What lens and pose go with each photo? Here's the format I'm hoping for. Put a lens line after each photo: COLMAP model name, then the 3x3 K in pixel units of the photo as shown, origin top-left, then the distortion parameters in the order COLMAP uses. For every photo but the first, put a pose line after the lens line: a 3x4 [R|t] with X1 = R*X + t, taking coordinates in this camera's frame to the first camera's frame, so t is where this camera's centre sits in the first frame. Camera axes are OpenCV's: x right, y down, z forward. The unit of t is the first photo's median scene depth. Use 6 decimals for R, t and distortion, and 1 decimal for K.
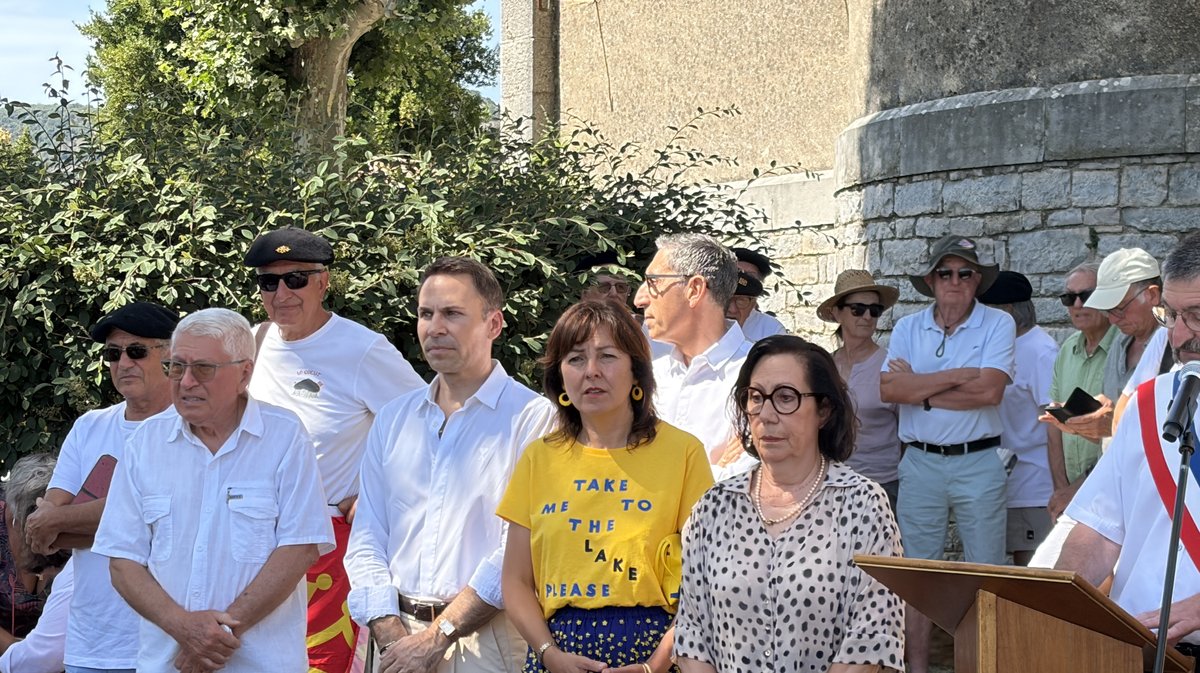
lens RADIAL K [[2732.3, 0, 654.2], [0, 2732.3, 399.9], [0, 0, 1]] dist [0.322979, 0.000000]
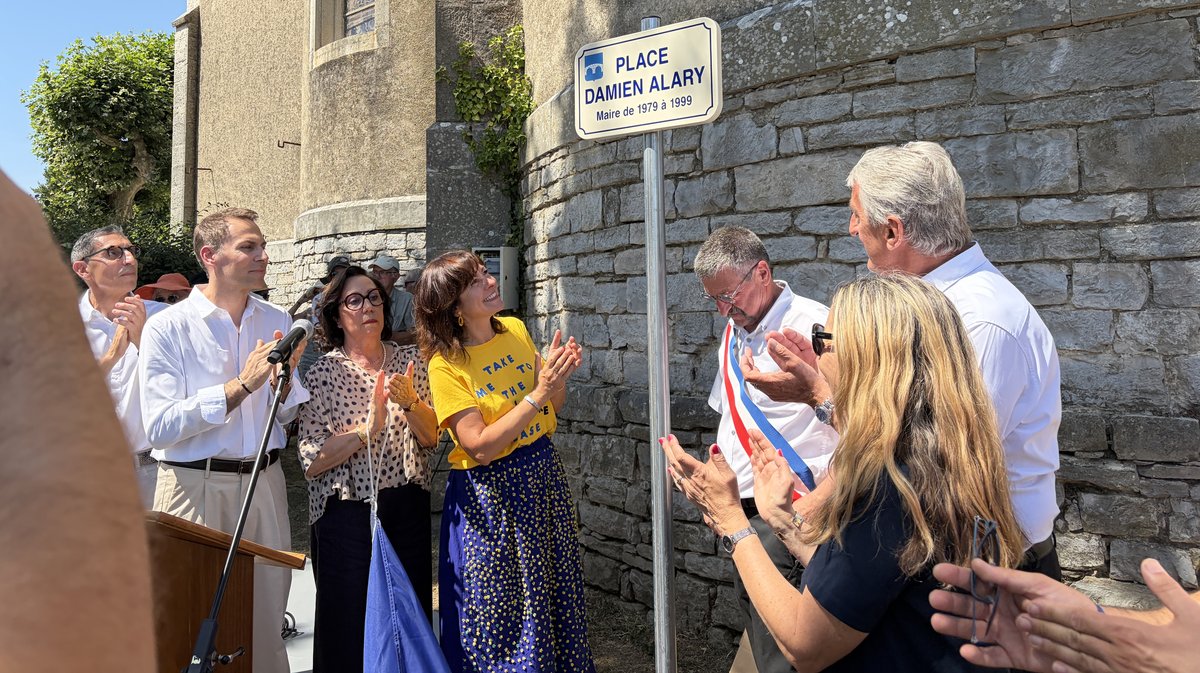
lens RADIAL K [[846.3, 0, 599.8], [0, 846.3, 216.8], [0, 0, 1]] dist [0.037844, -0.010127]
pose [[0.944703, 0.015562, 0.327557, 0.091206], [0.025186, 0.992480, -0.119788, -0.005314], [-0.326958, 0.121414, 0.937207, 0.266043]]
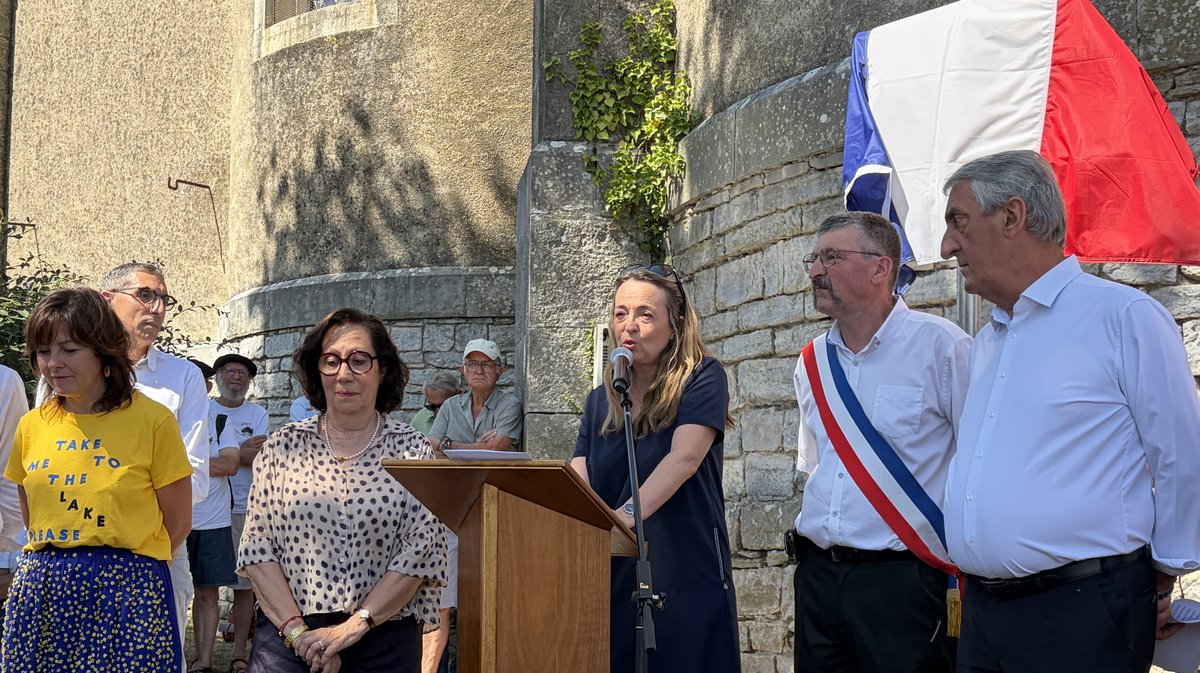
lens RADIAL K [[1637.9, 0, 623.7], [0, 1637.9, 401.4], [0, 0, 1]] dist [0.052545, 0.000000]
pose [[0.940114, 0.033420, 0.339219, -0.032522], [0.000144, 0.995143, -0.098441, 0.048202], [-0.340861, 0.092594, 0.935542, 0.139201]]
